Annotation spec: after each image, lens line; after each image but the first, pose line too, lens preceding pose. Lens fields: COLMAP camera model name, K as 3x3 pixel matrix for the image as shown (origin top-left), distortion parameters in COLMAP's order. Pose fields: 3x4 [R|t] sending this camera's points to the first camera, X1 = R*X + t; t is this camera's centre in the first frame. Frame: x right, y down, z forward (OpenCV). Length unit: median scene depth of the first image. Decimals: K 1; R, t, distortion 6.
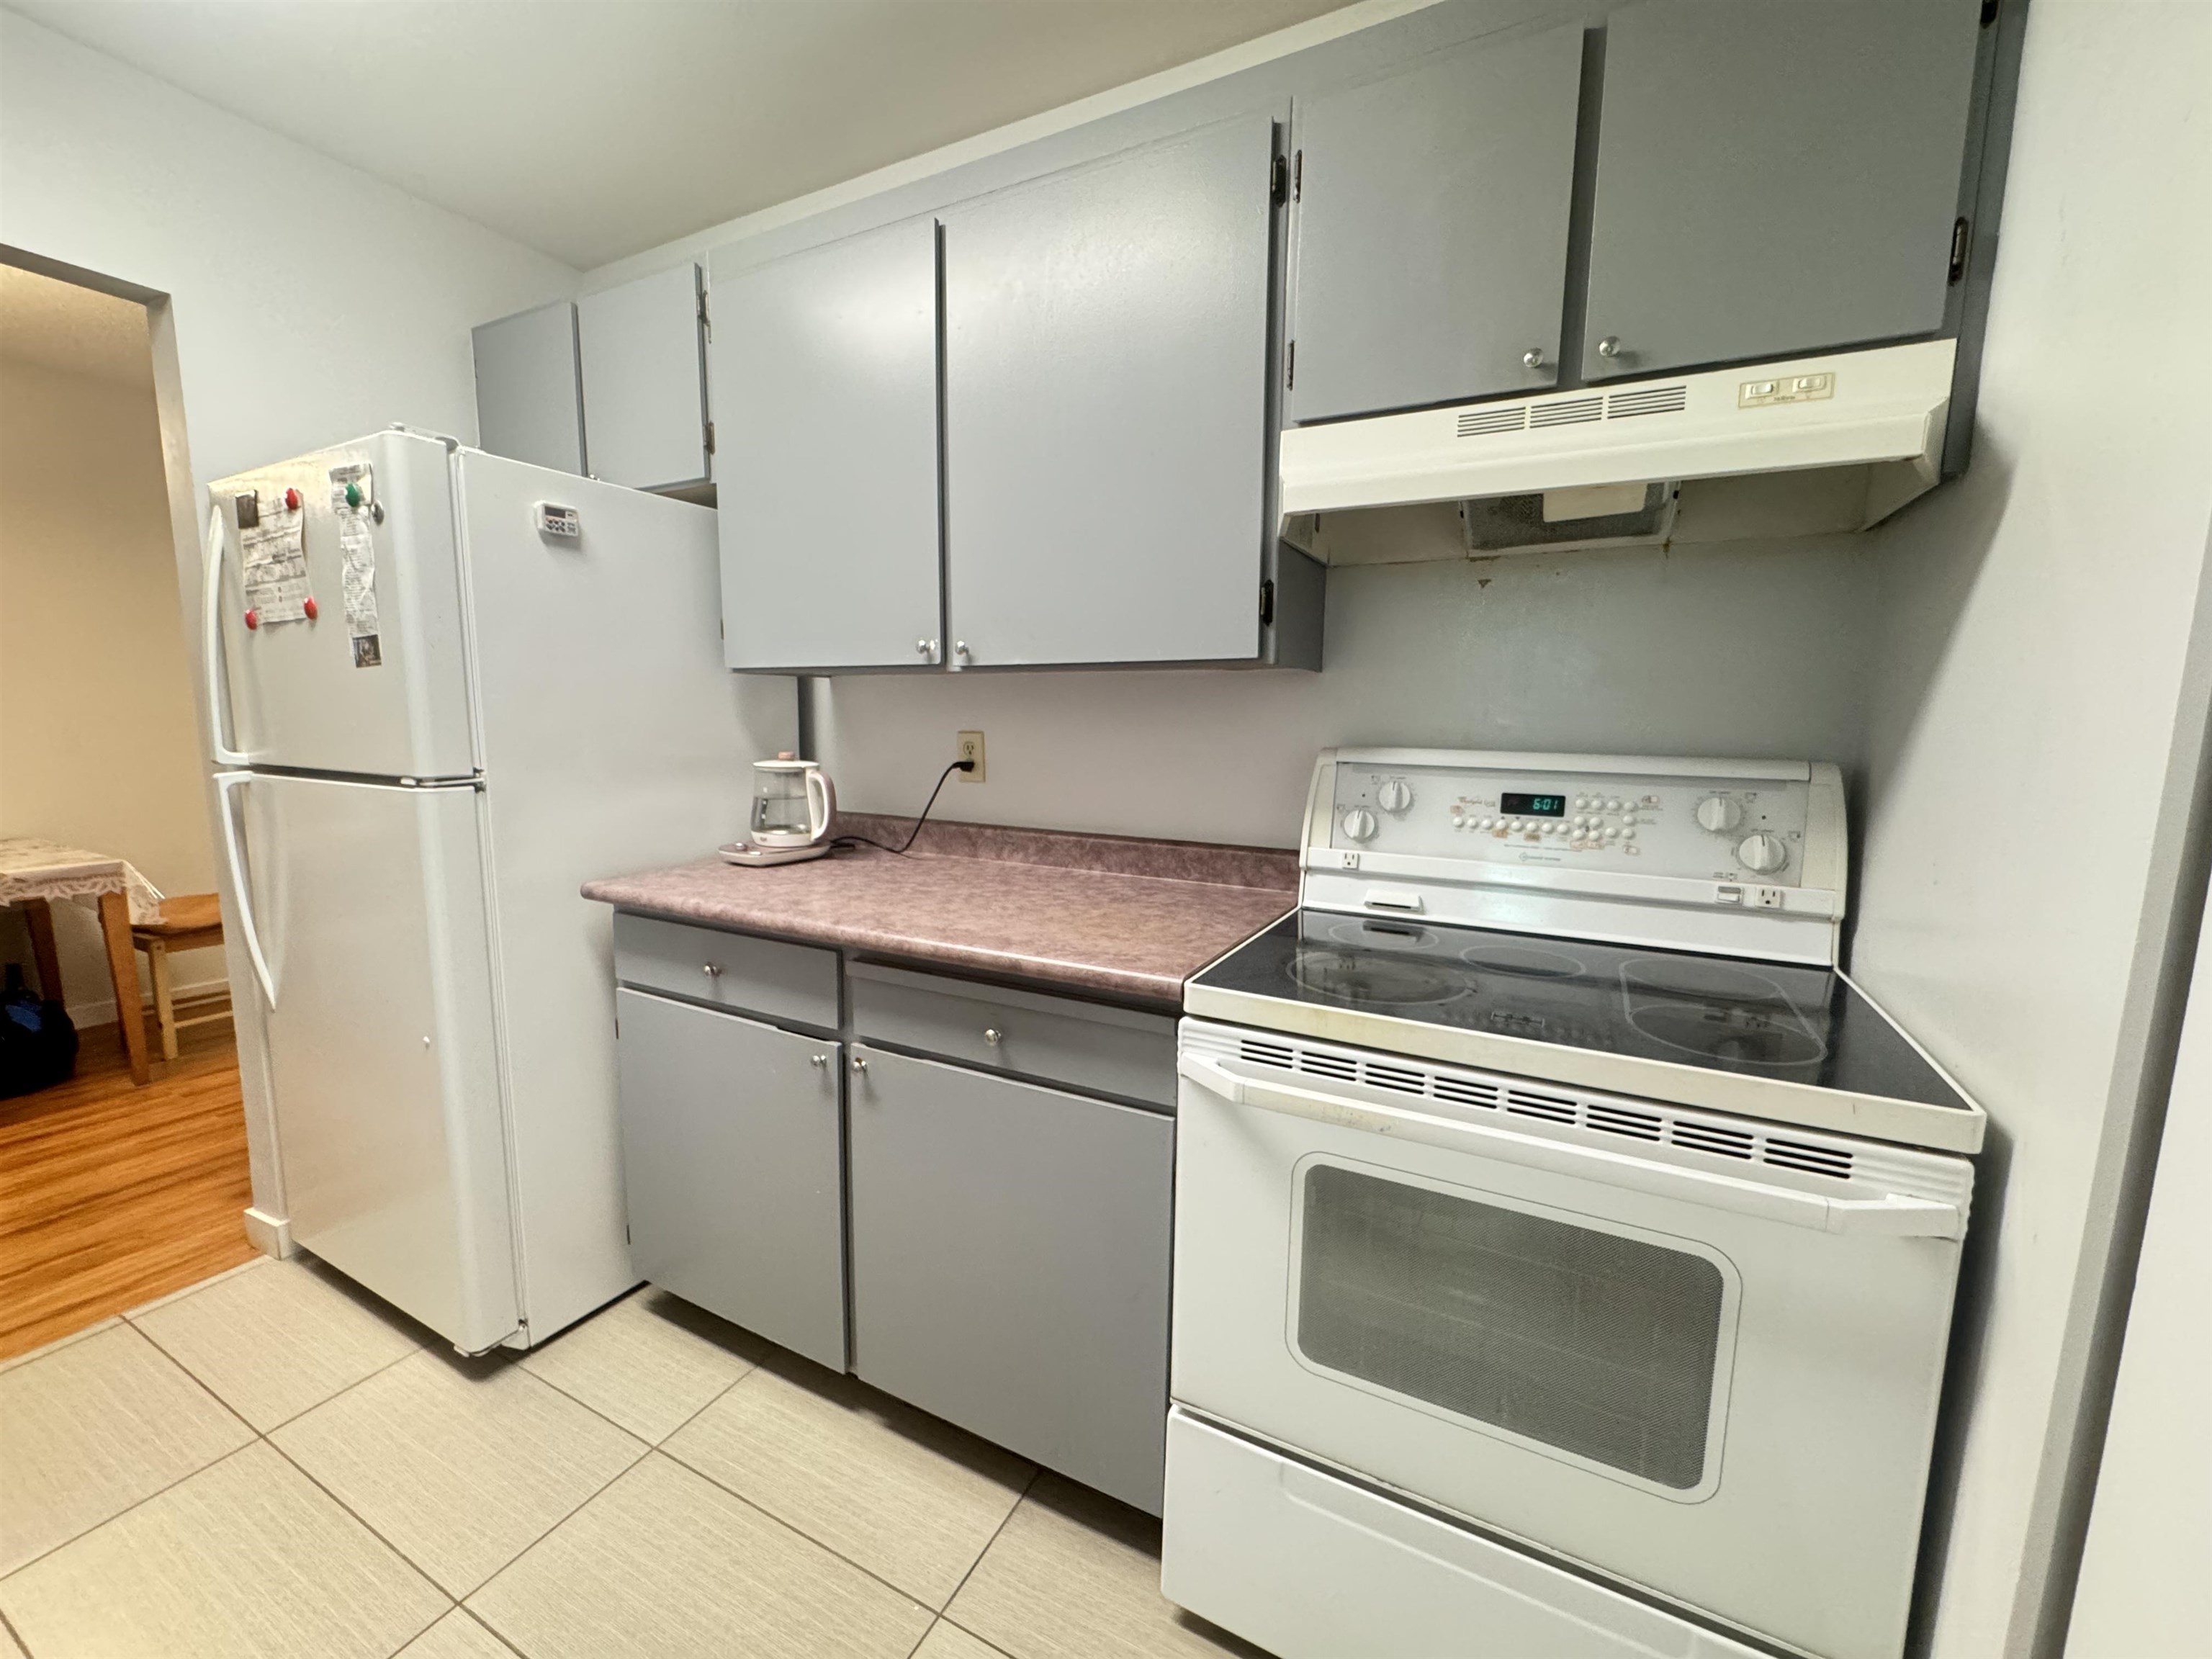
lens RADIAL K [[888.9, 0, 1106.0], [0, 888.9, 829.5], [0, 0, 1]] dist [0.003994, -0.002814]
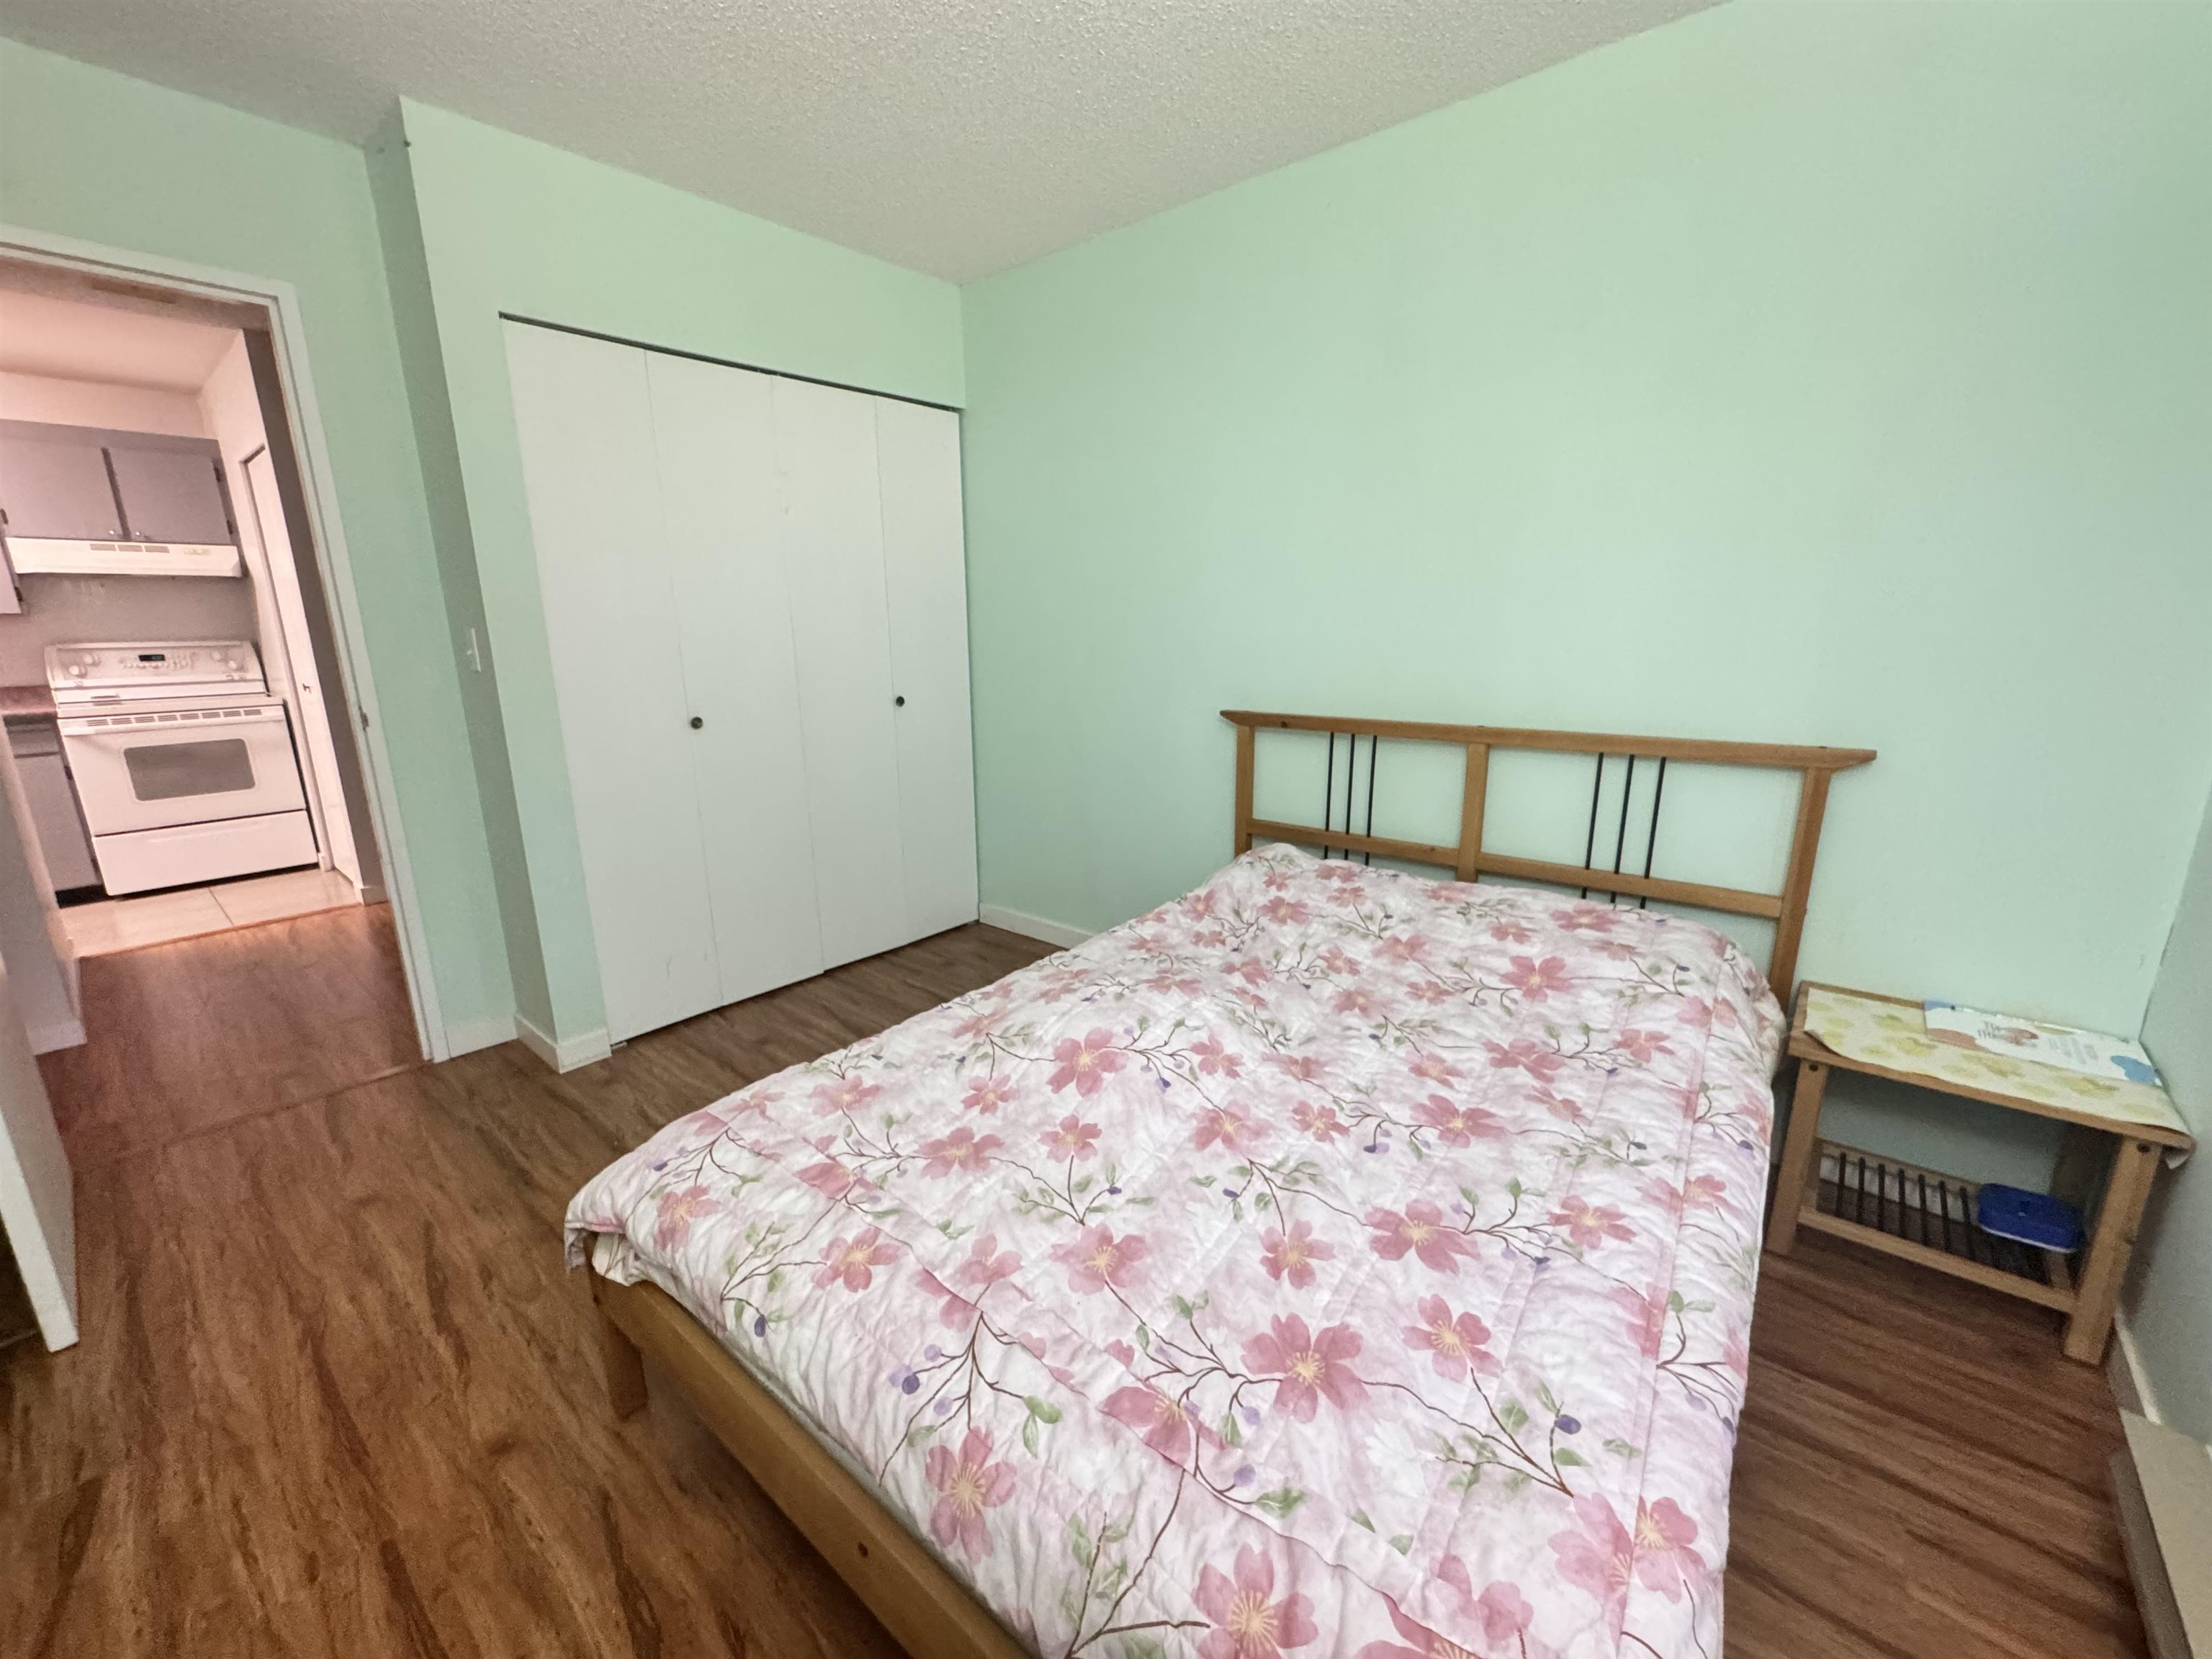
lens RADIAL K [[888.9, 0, 1106.0], [0, 888.9, 829.5], [0, 0, 1]] dist [0.003994, -0.002814]
pose [[0.224184, -0.239367, 0.944693, -2.137366], [0.146651, 0.966614, 0.210120, 0.443900], [-0.963450, 0.091434, 0.251802, -3.399287]]
